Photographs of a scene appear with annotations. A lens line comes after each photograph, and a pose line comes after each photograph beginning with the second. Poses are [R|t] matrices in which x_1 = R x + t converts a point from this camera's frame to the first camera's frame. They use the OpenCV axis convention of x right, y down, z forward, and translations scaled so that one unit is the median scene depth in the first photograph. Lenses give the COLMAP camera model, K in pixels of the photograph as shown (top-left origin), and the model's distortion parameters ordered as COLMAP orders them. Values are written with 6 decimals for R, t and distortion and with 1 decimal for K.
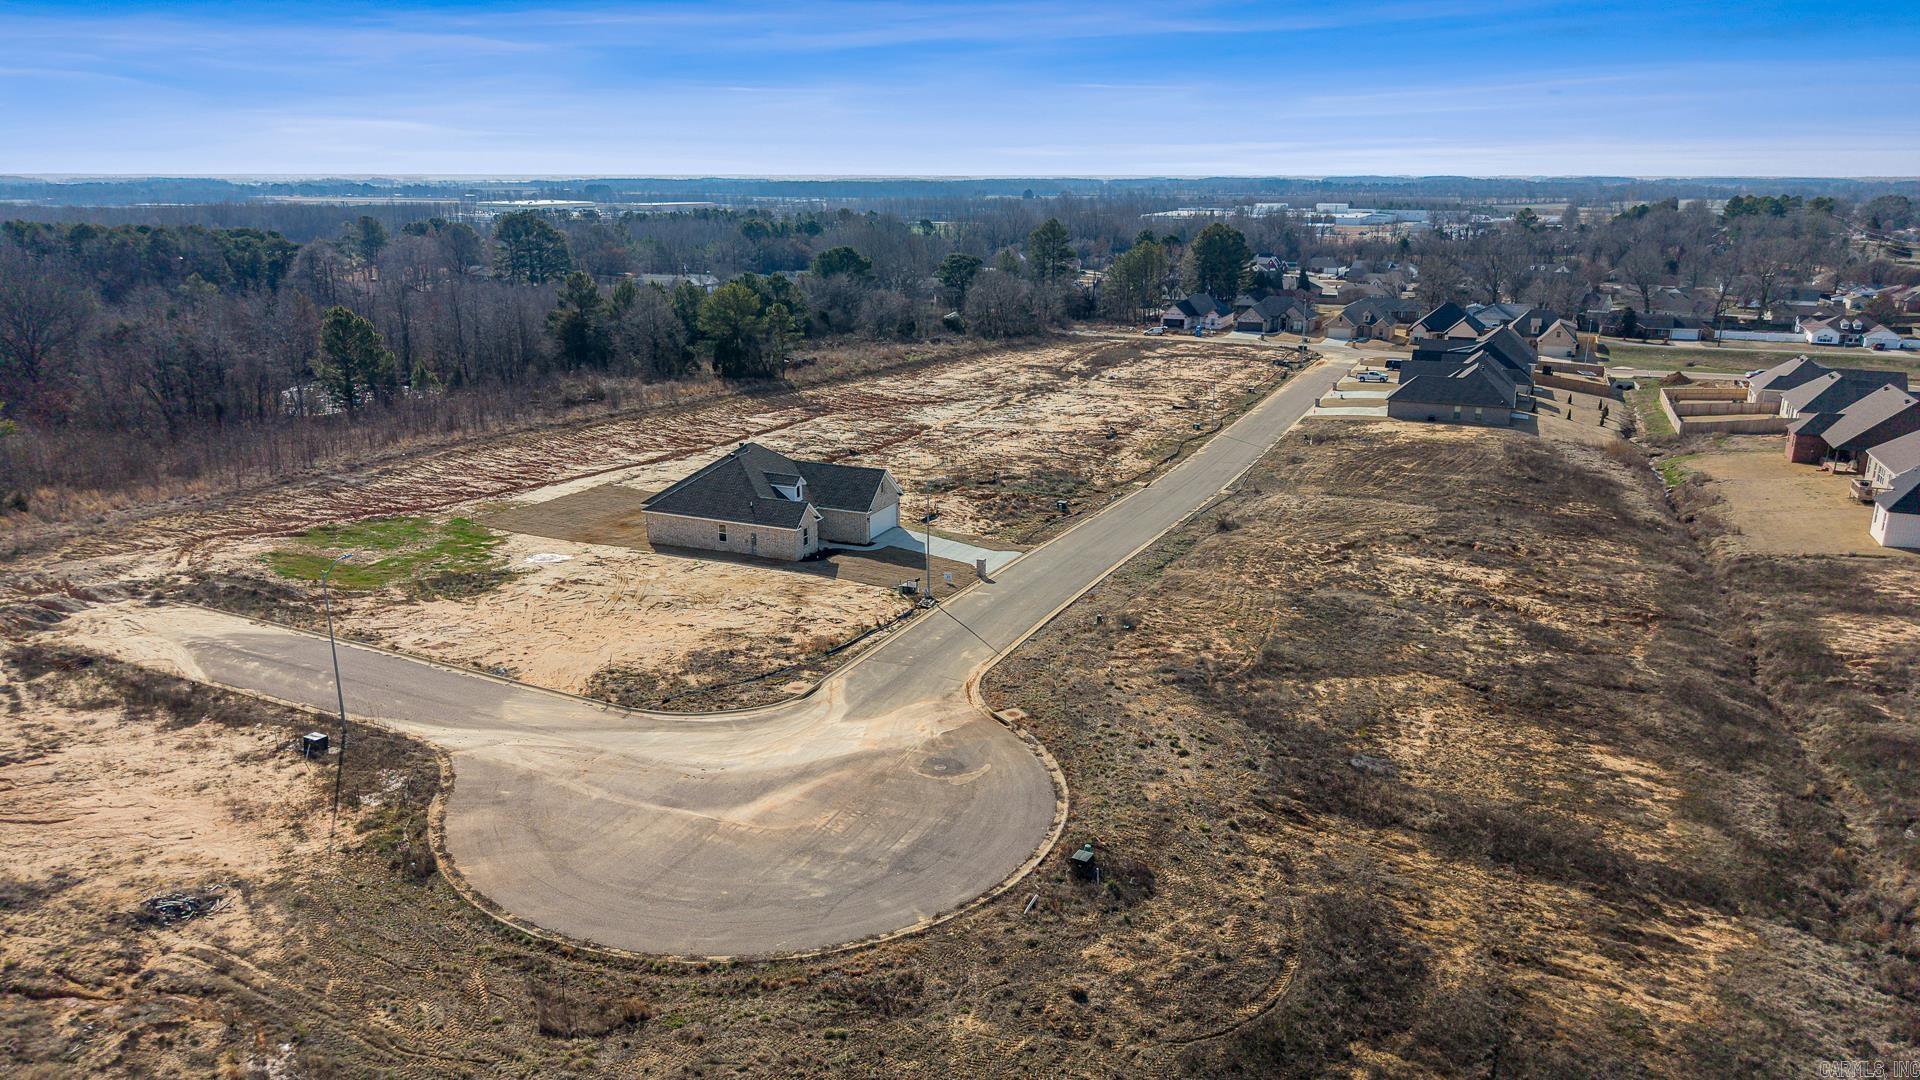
lens RADIAL K [[1281.2, 0, 960.0], [0, 1281.2, 540.0], [0, 0, 1]] dist [0.057139, -0.079963]
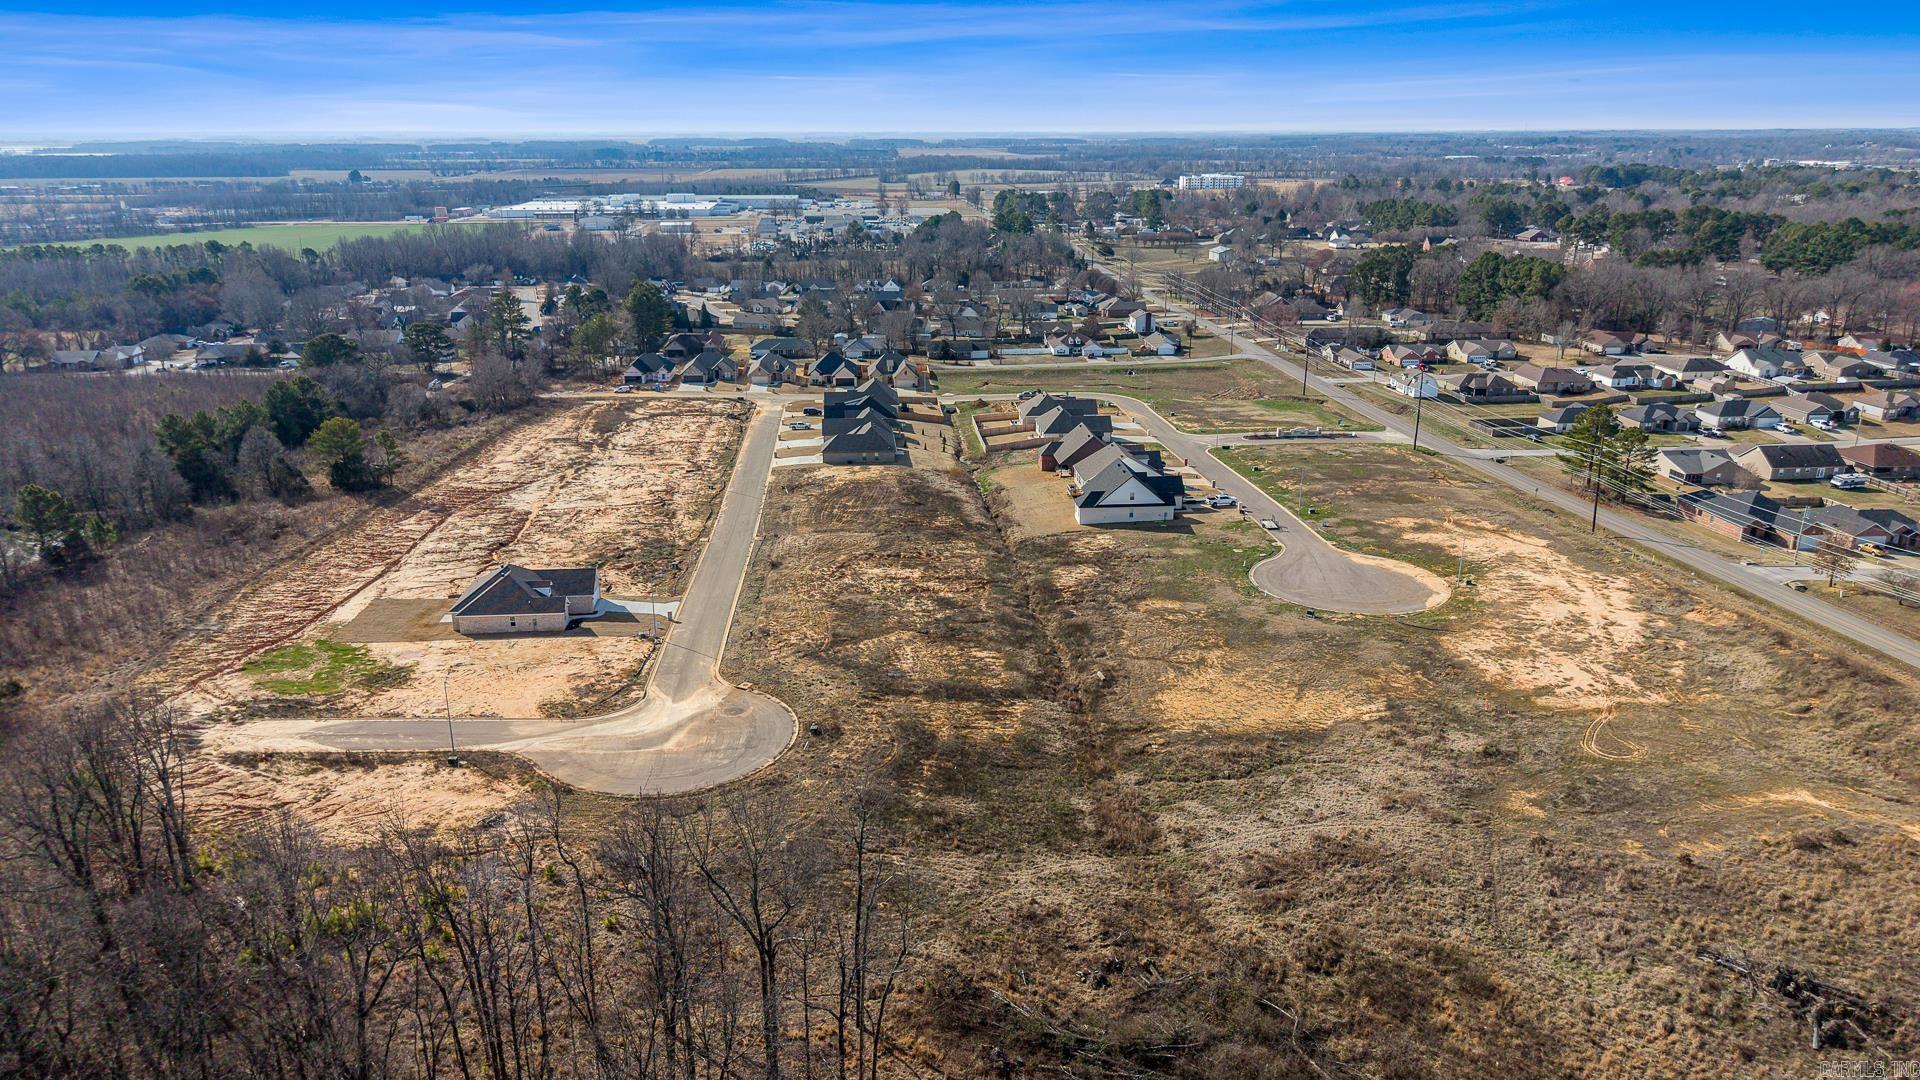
lens RADIAL K [[1265.4, 0, 960.0], [0, 1265.4, 540.0], [0, 0, 1]] dist [0.067197, -0.112567]
pose [[0.880051, -0.148145, 0.451181, -0.340957], [0.132766, 0.988964, 0.065759, -0.120672], [-0.455943, 0.002030, 0.890007, -0.658370]]
